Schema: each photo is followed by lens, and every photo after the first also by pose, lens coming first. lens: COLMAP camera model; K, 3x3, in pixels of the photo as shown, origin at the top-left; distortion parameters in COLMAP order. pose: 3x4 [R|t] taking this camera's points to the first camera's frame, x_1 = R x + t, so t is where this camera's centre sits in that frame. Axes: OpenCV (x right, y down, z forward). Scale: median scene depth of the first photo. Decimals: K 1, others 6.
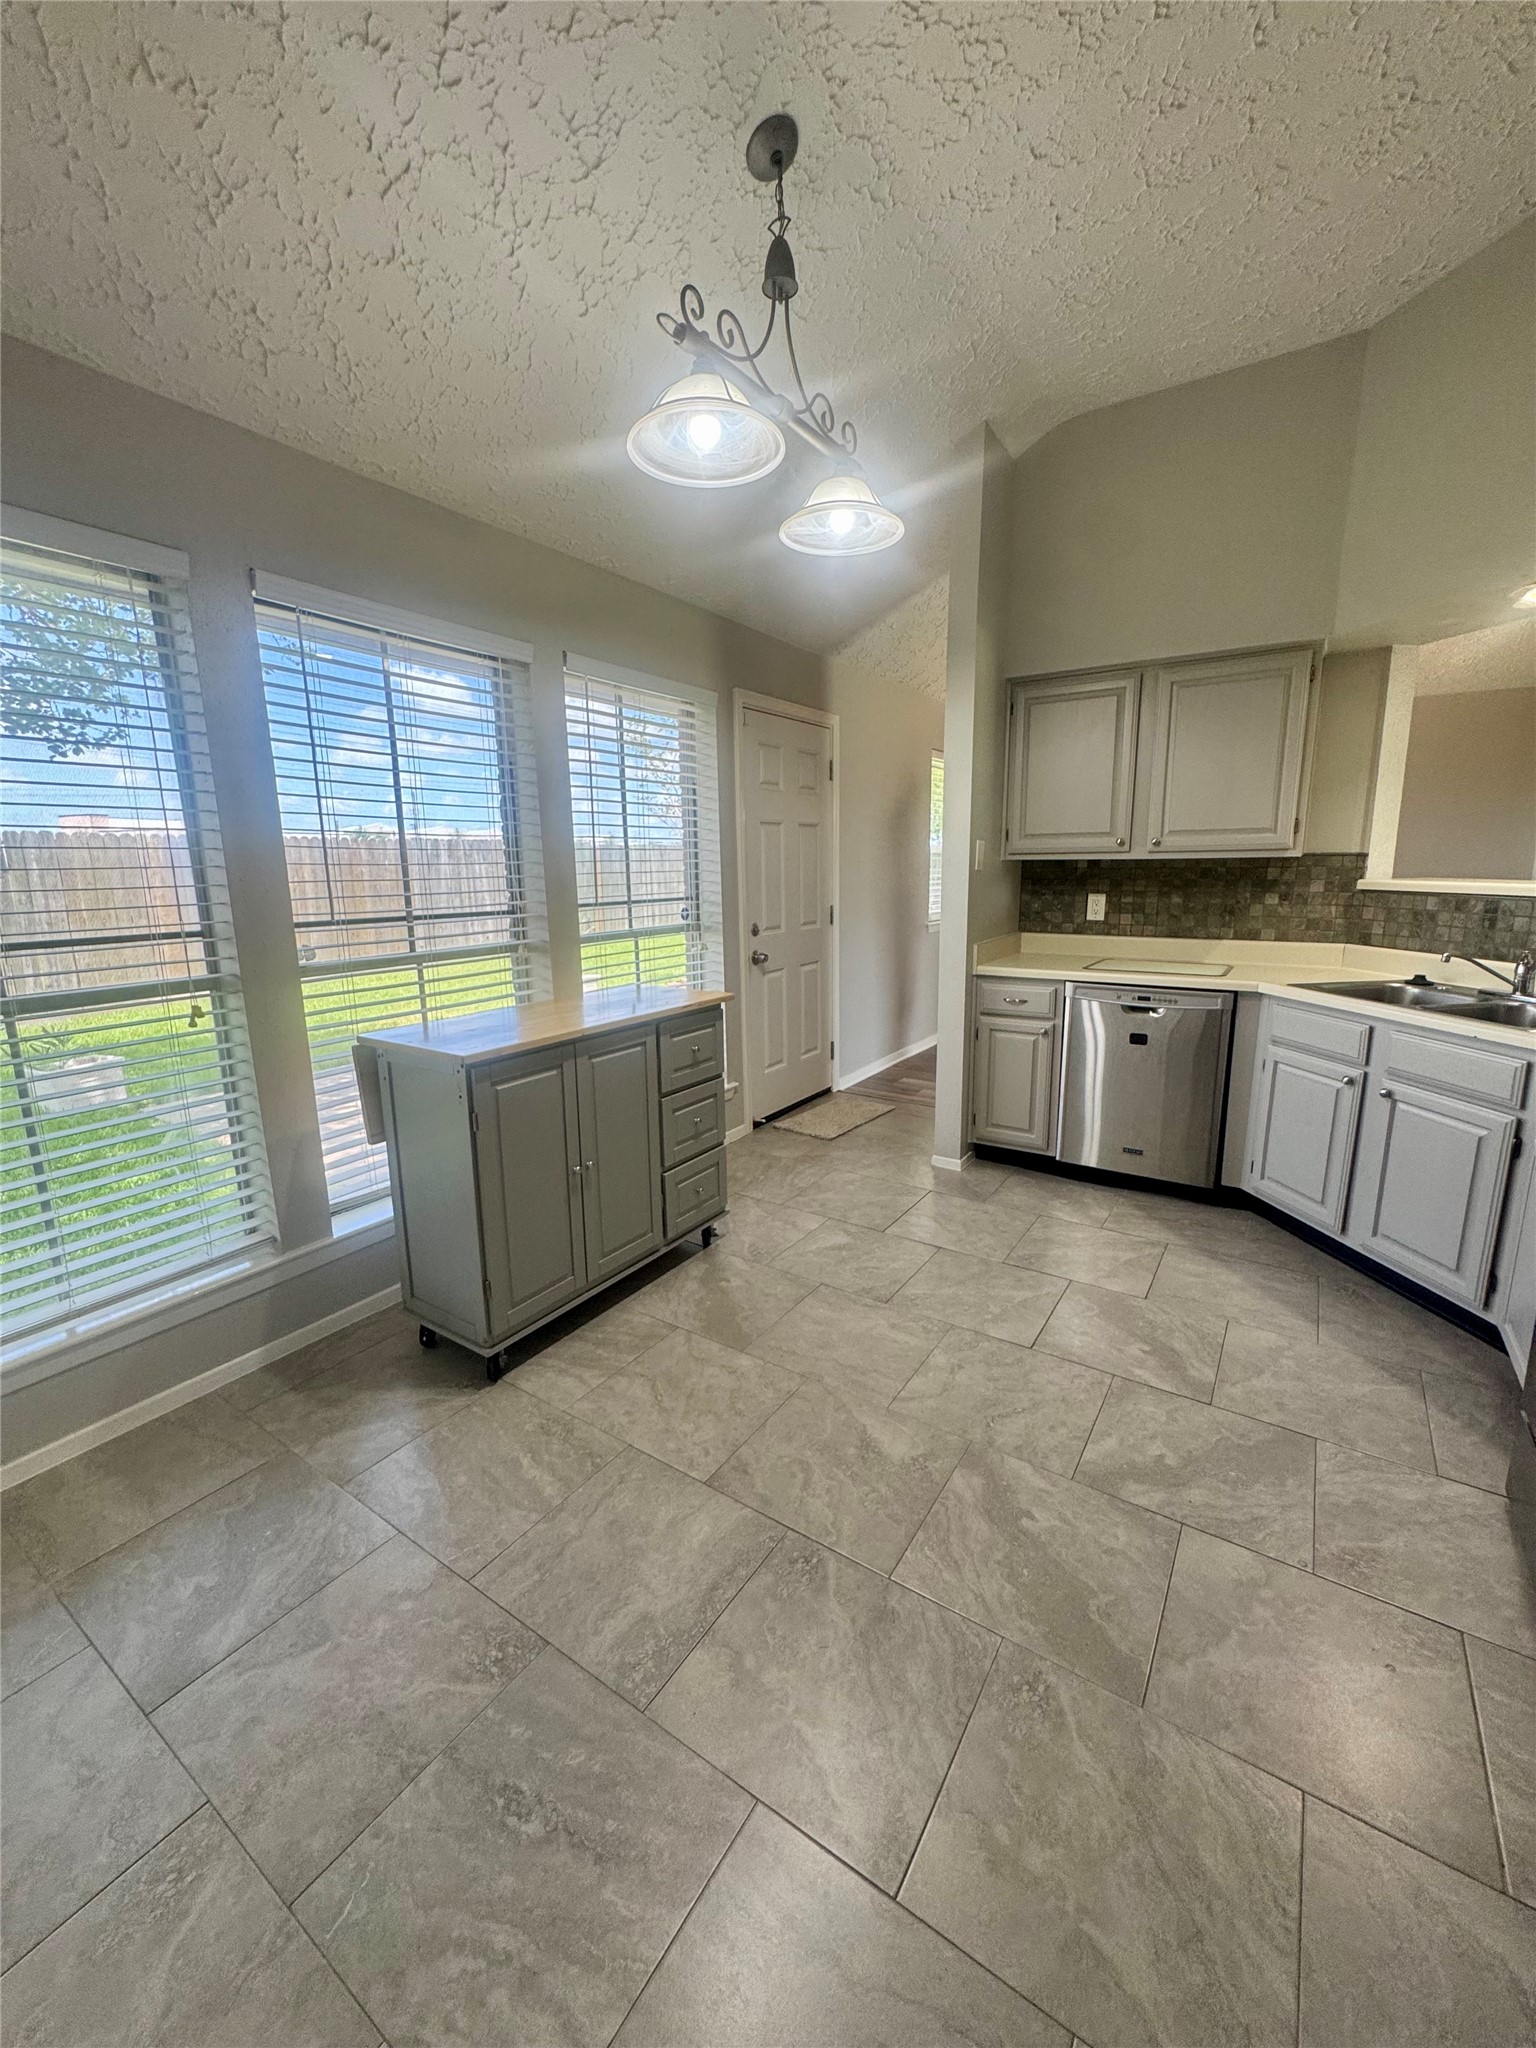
lens RADIAL K [[821.8, 0, 755.3], [0, 821.8, 1003.2], [0, 0, 1]] dist [-0.003598, 0.000630]
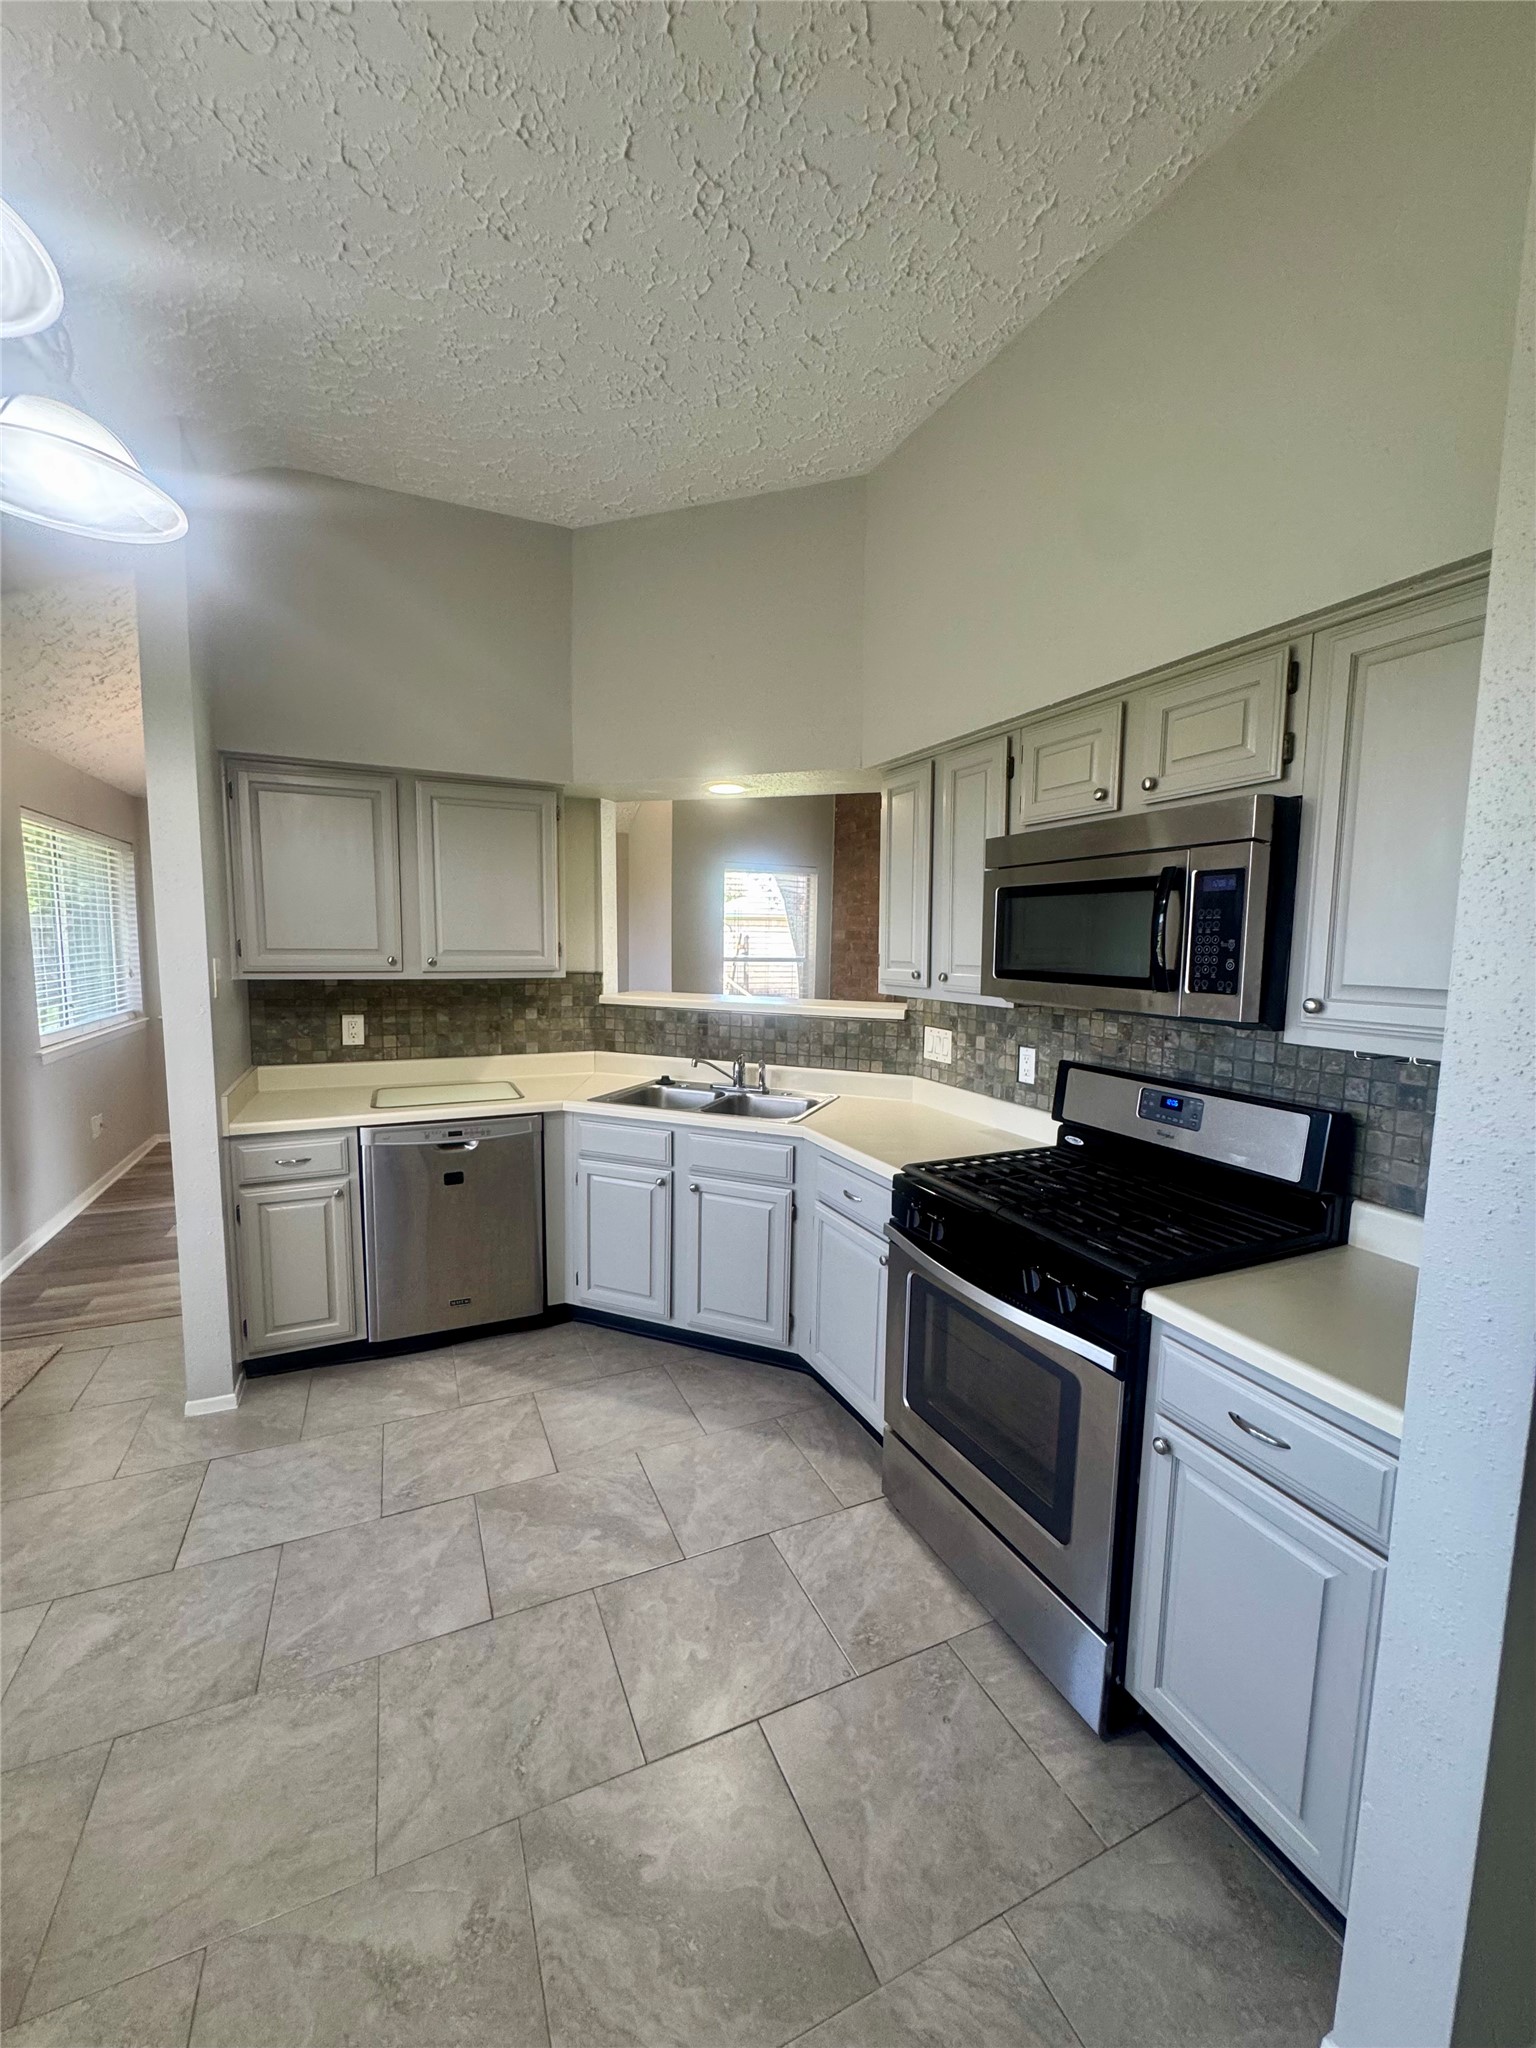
lens RADIAL K [[821.8, 0, 777.5], [0, 821.8, 1013.5], [0, 0, 1]] dist [-0.003598, 0.000630]
pose [[0.514726, -0.057976, 0.855392, -0.120071], [0.127634, 0.991775, -0.009583, -0.084786], [-0.847801, 0.114110, 0.517892, 0.204636]]
